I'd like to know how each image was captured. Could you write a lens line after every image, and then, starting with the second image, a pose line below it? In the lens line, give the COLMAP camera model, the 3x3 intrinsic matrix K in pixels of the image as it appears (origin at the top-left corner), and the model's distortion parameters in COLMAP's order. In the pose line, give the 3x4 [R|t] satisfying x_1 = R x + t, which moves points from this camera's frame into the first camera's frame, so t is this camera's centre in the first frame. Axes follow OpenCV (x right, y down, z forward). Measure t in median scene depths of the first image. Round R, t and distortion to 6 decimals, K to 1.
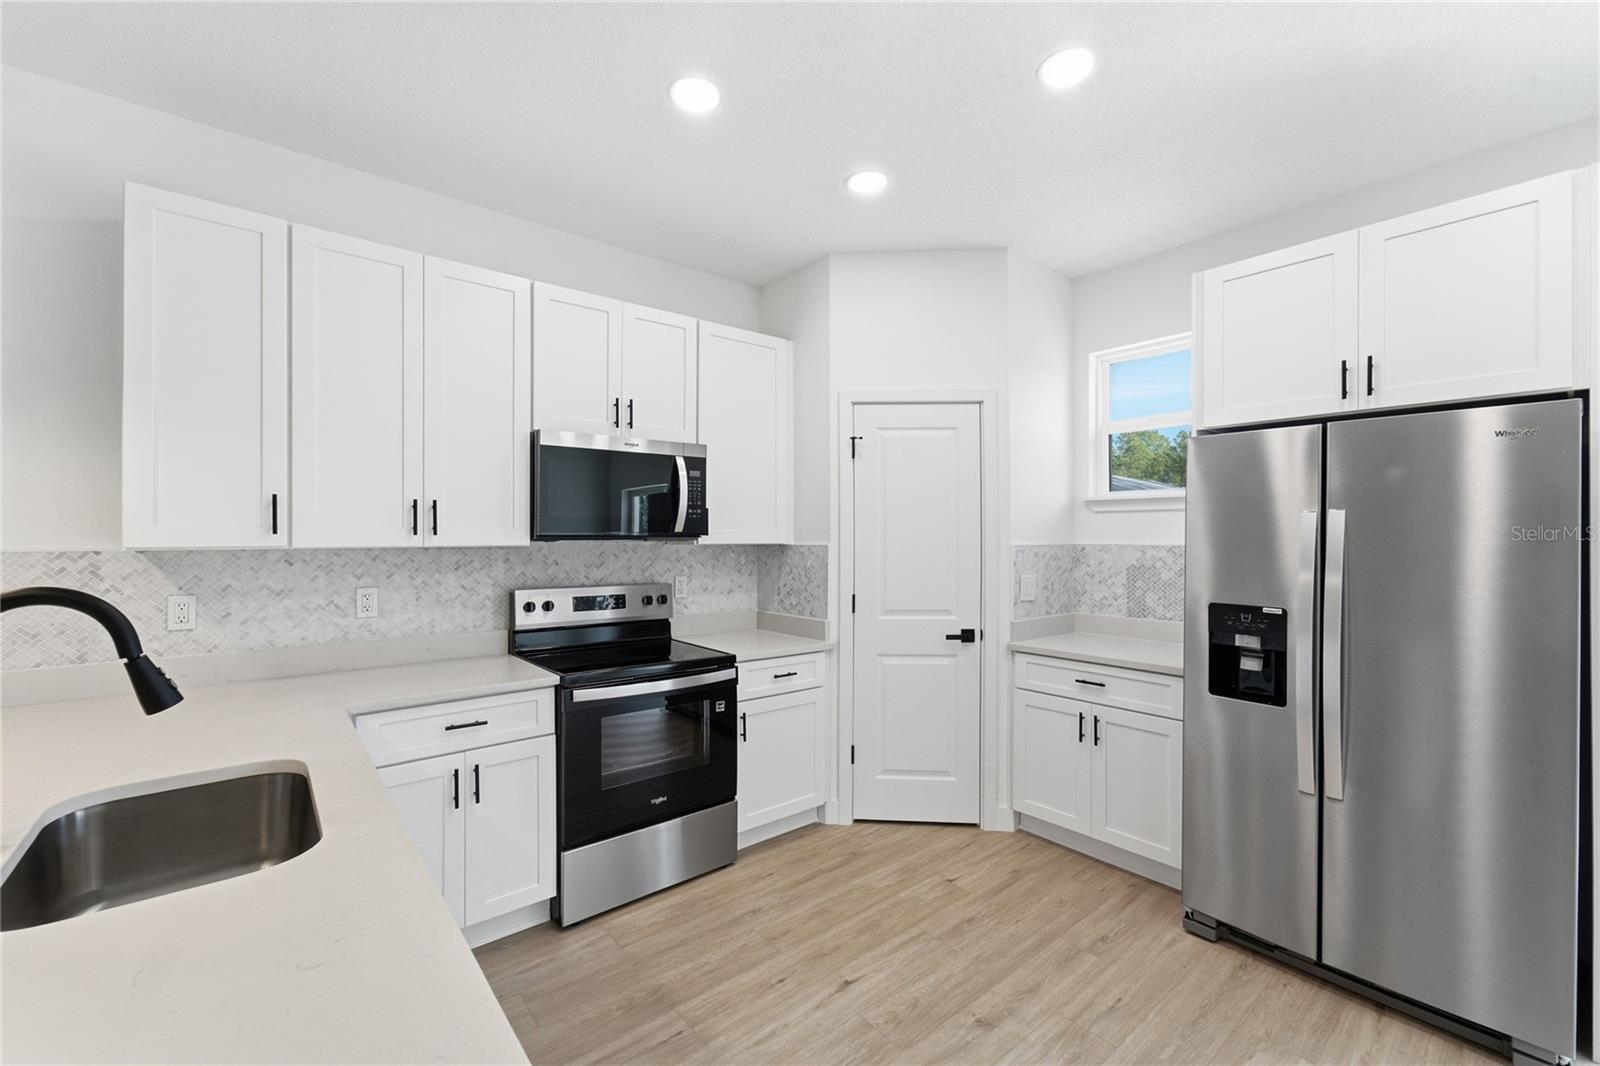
lens RADIAL K [[653.2, 0, 792.6], [0, 653.2, 533.1], [0, 0, 1]] dist [0.000247, -0.000292]
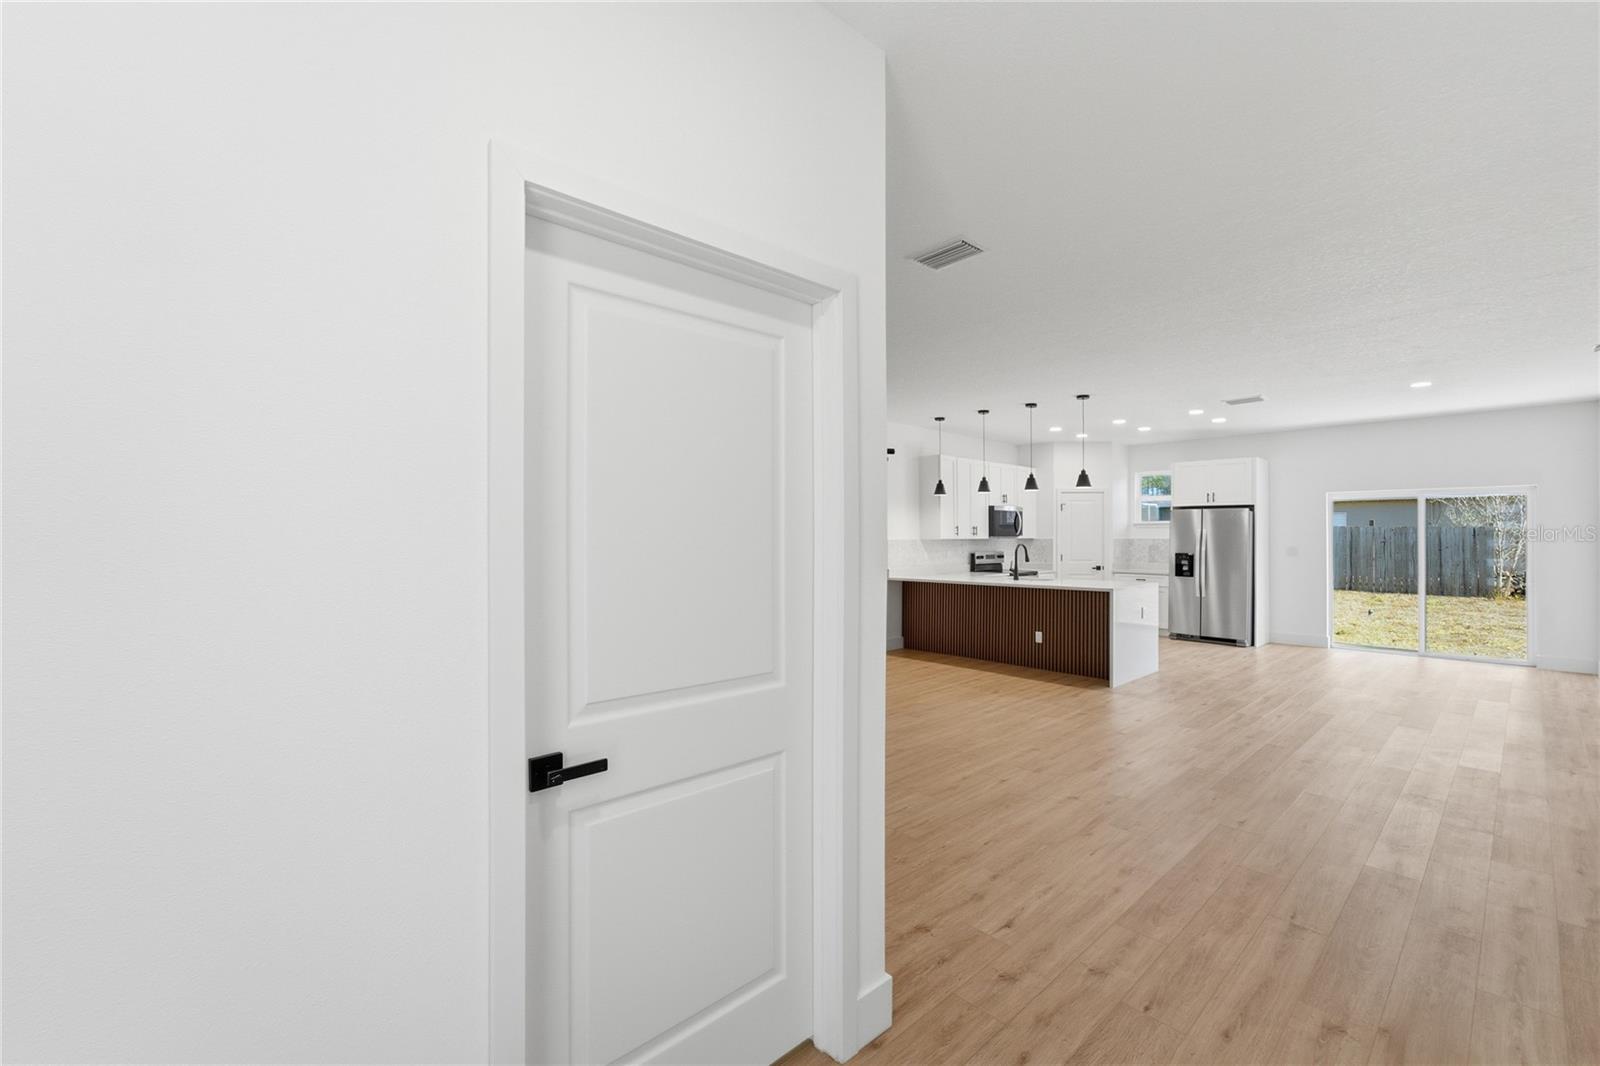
lens RADIAL K [[656.7, 0, 800.2], [0, 656.7, 524.0], [0, 0, 1]] dist [-0.001720, -0.000237]
pose [[0.998506, 0.001318, 0.054621, -1.460626], [-0.000715, 0.999938, -0.011070, -0.017867], [-0.054633, 0.011014, 0.998446, -2.247587]]
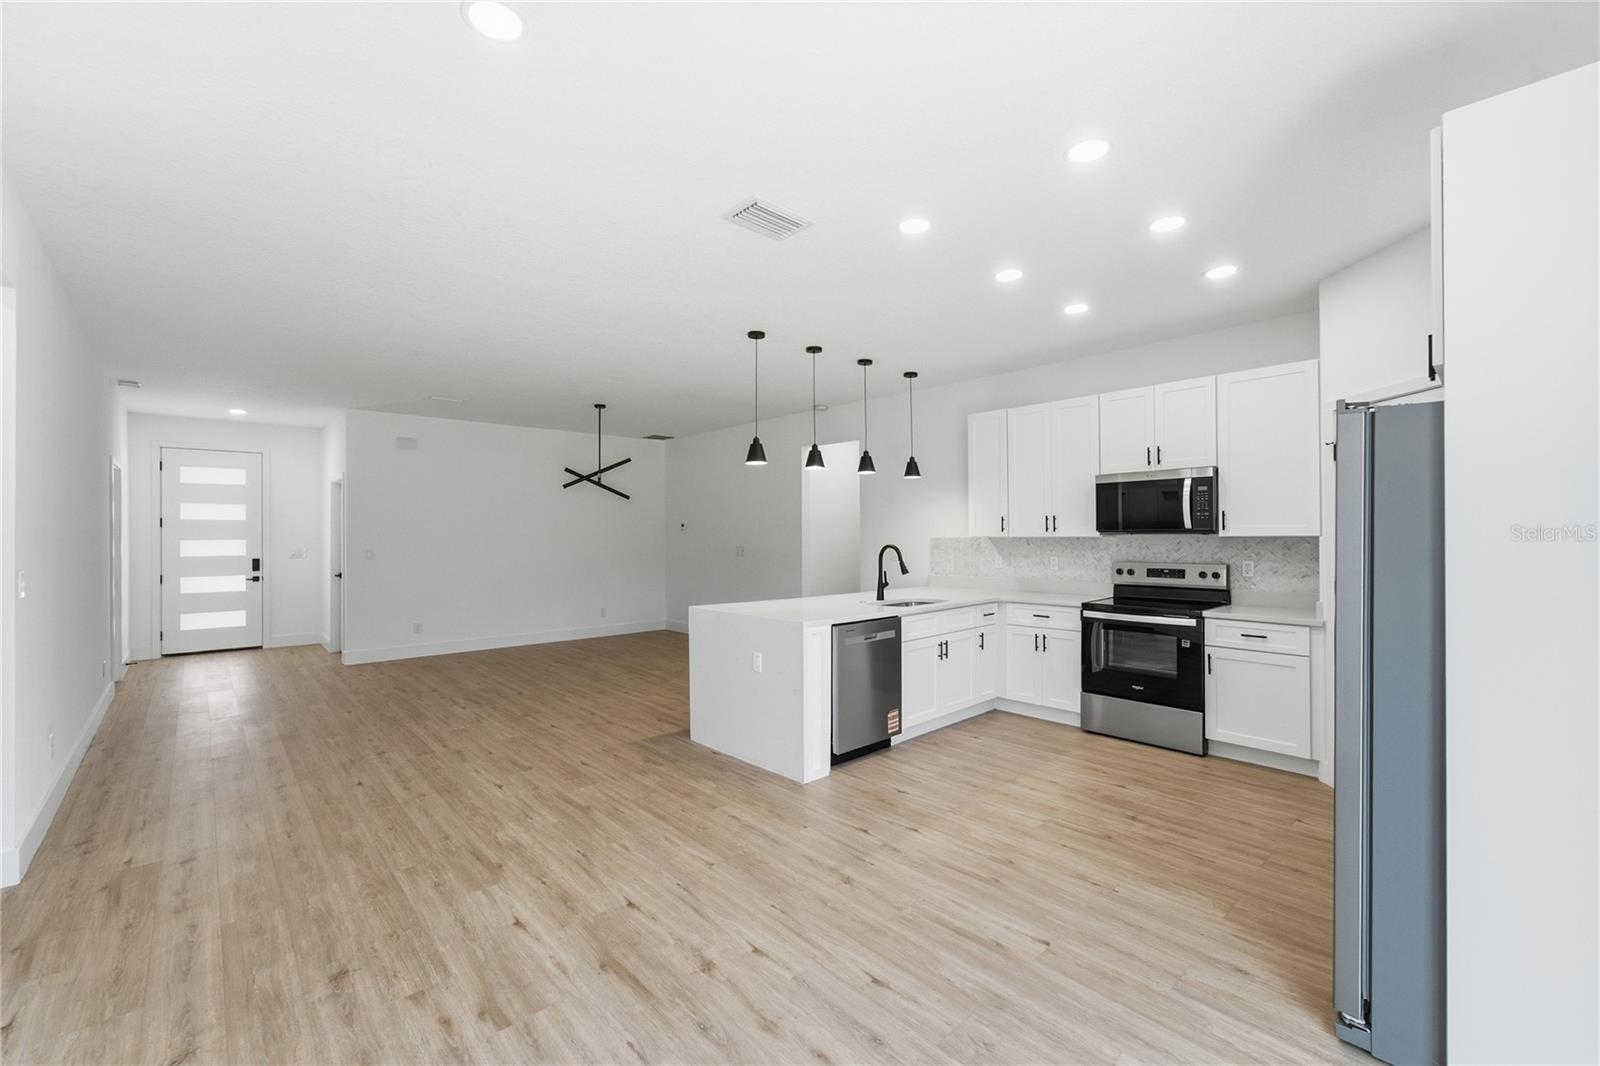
lens RADIAL K [[670.9, 0, 785.3], [0, 670.9, 491.8], [0, 0, 1]] dist [-0.001332, 0.006278]
pose [[0.033101, -0.066827, -0.997215, 1.357832], [0.013721, 0.997699, -0.066404, 0.006582], [0.999358, -0.011484, 0.033942, 0.033443]]
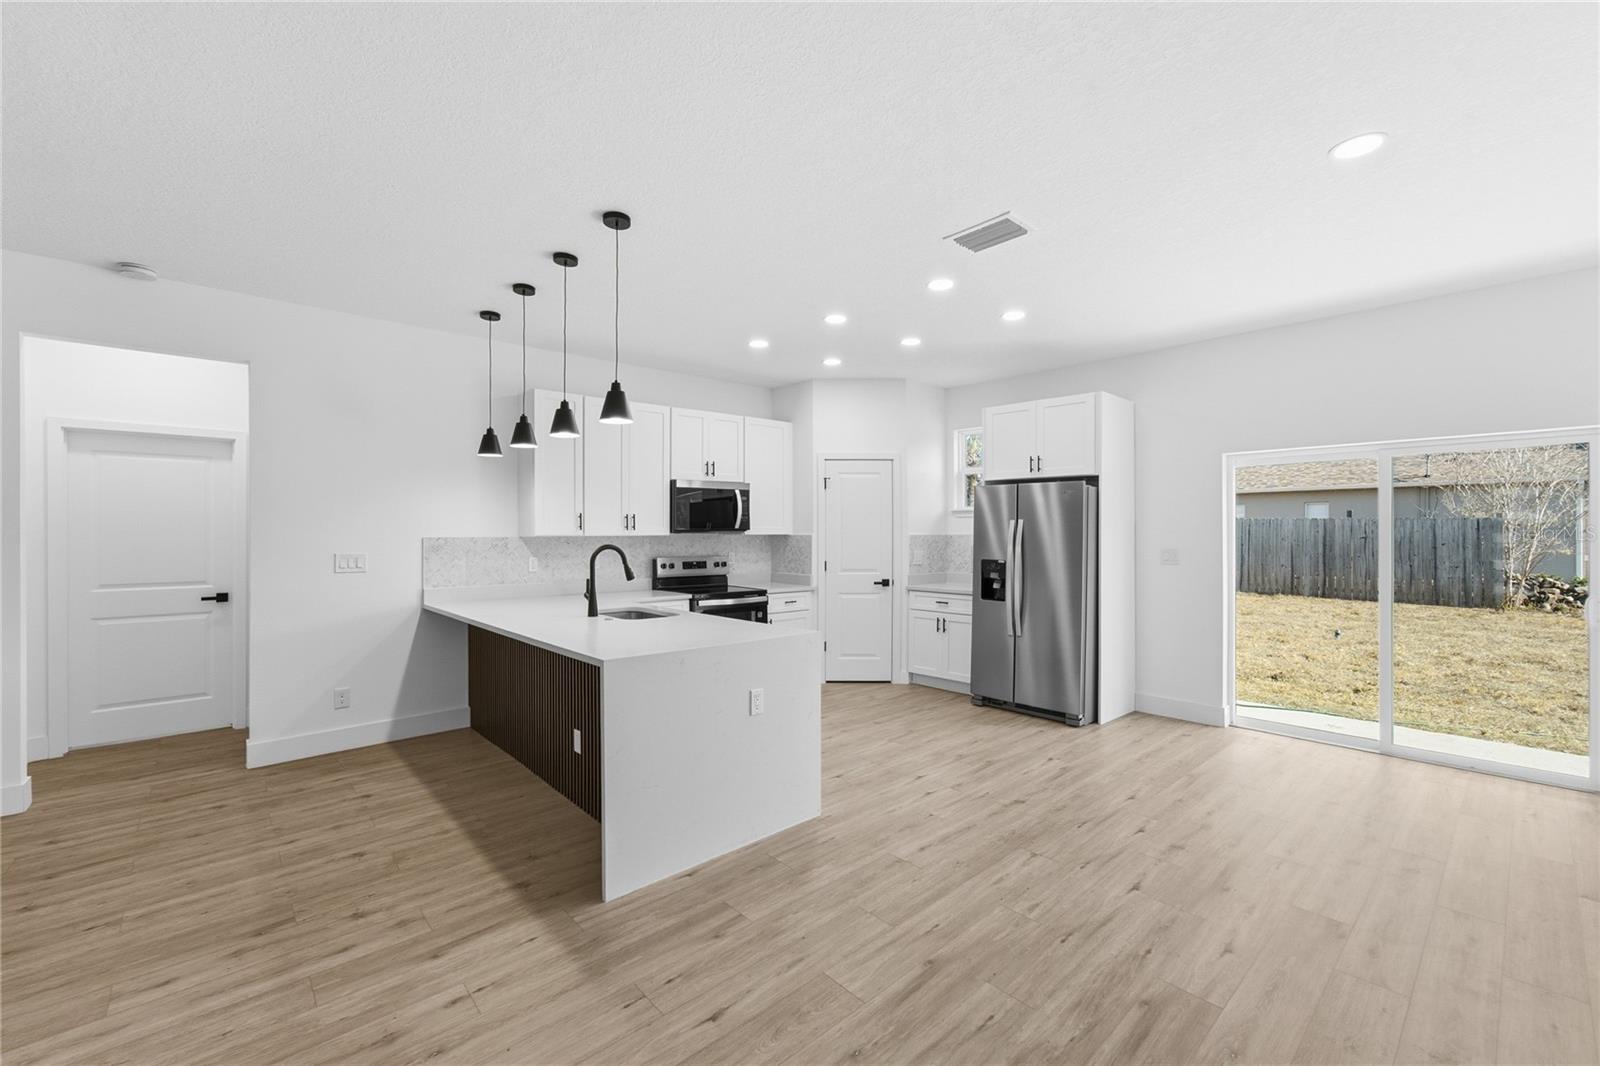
lens RADIAL K [[661.6, 0, 801.3], [0, 661.6, 525.1], [0, 0, 1]] dist [-0.021298, 0.008954]
pose [[0.998564, -0.001233, 0.053561, -0.090341], [0.001369, 0.999996, -0.002495, -0.006479], [-0.053558, 0.002565, 0.998561, -1.031337]]
